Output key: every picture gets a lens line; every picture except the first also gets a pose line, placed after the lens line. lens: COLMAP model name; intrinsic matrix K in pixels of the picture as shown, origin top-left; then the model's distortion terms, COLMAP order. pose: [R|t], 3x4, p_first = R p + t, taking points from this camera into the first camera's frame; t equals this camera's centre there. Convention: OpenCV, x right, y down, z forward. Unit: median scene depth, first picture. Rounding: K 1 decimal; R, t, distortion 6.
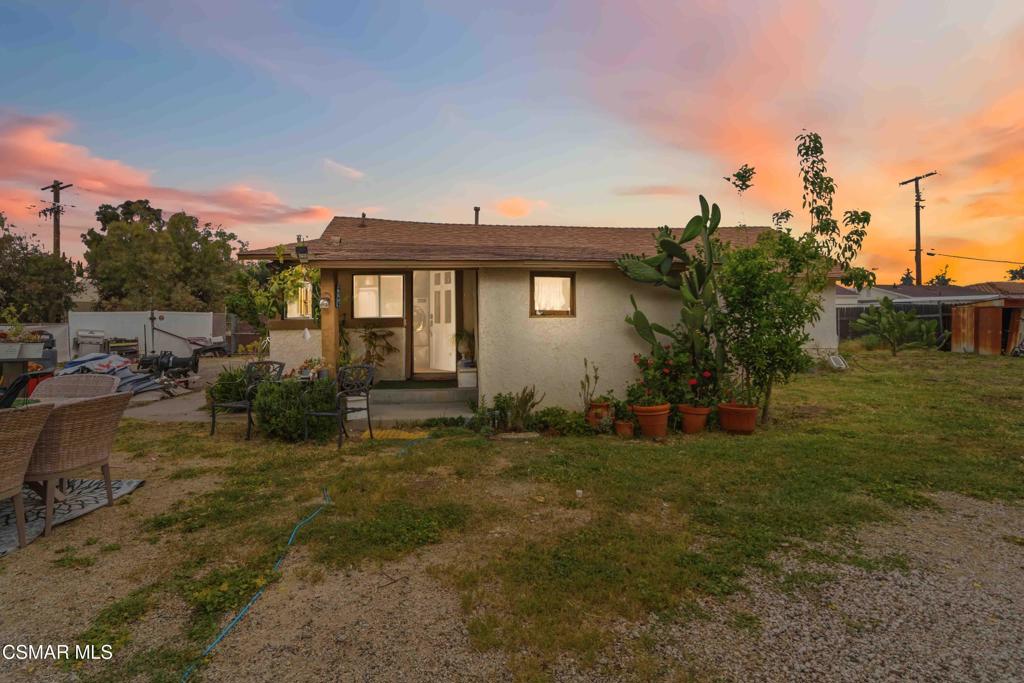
lens RADIAL K [[467.3, 0, 510.7], [0, 467.3, 331.2], [0, 0, 1]] dist [-0.002855, -0.000562]
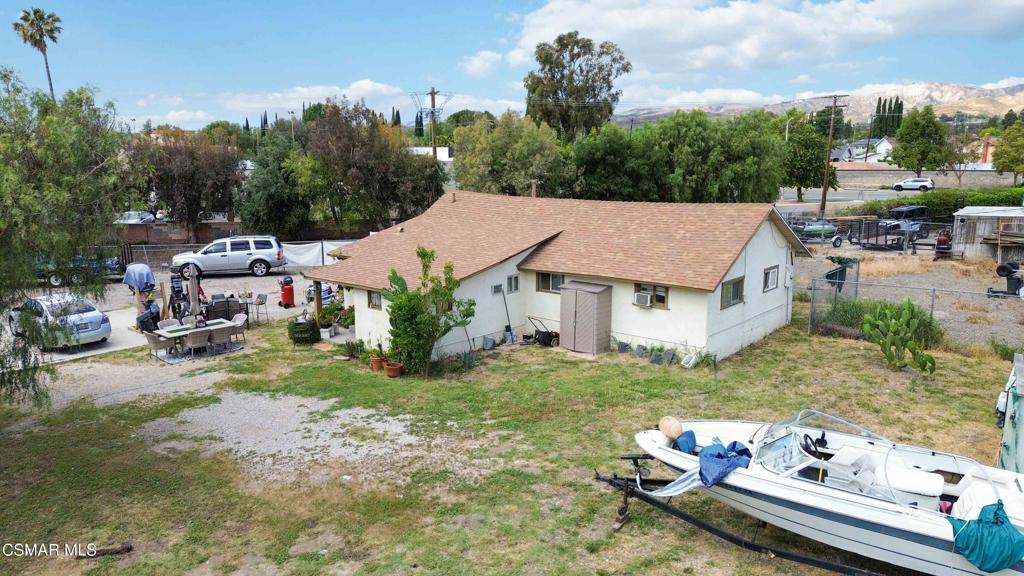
lens RADIAL K [[718.9, 0, 512.0], [0, 718.9, 288.0], [0, 0, 1]] dist [0.097777, -0.094622]
pose [[0.672565, 0.136656, -0.727311, 5.561777], [-0.007571, 0.984021, 0.177889, -1.380481], [0.739999, -0.114136, 0.662853, -1.393650]]
